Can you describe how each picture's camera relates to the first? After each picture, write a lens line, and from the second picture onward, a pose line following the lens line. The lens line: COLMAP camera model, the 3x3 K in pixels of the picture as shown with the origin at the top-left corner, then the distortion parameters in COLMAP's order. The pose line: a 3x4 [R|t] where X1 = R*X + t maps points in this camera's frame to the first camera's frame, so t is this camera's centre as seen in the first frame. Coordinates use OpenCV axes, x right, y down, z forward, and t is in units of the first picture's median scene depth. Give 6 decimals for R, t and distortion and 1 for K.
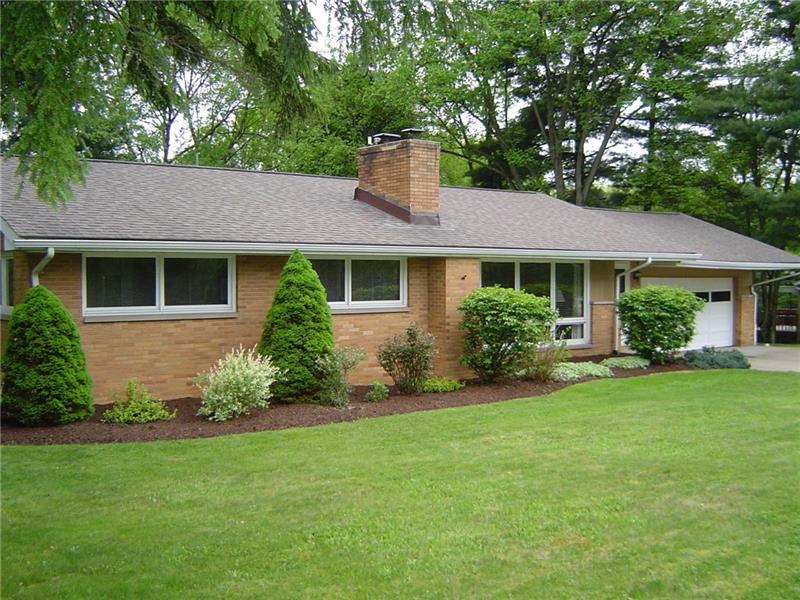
lens RADIAL K [[926.8, 0, 400.9], [0, 926.8, 297.0], [0, 0, 1]] dist [-0.124921, 0.000000]
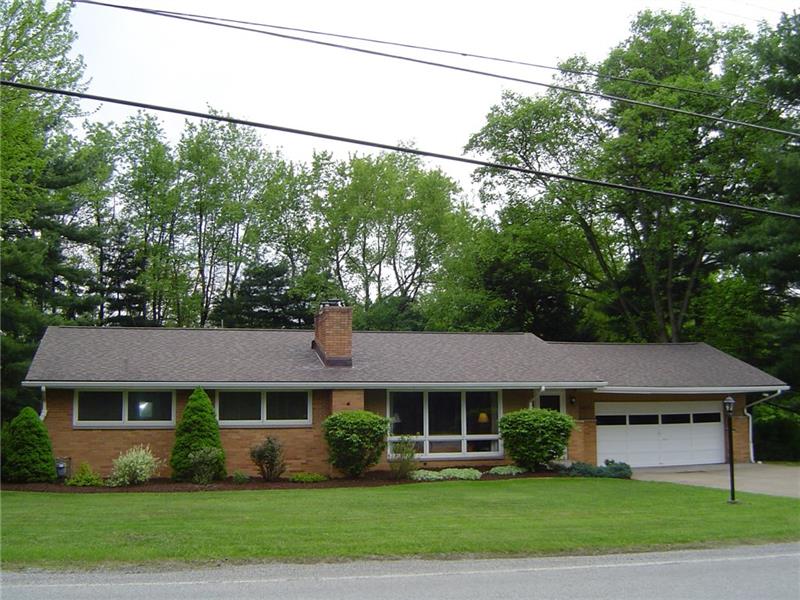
lens RADIAL K [[926.8, 0, 399.0], [0, 926.8, 302.3], [0, 0, 1]] dist [-0.124921, 0.000000]
pose [[0.918013, -0.049835, -0.393406, 0.710183], [-0.002814, 0.991228, -0.132132, 0.011990], [0.396540, 0.122406, 0.909820, -0.275400]]
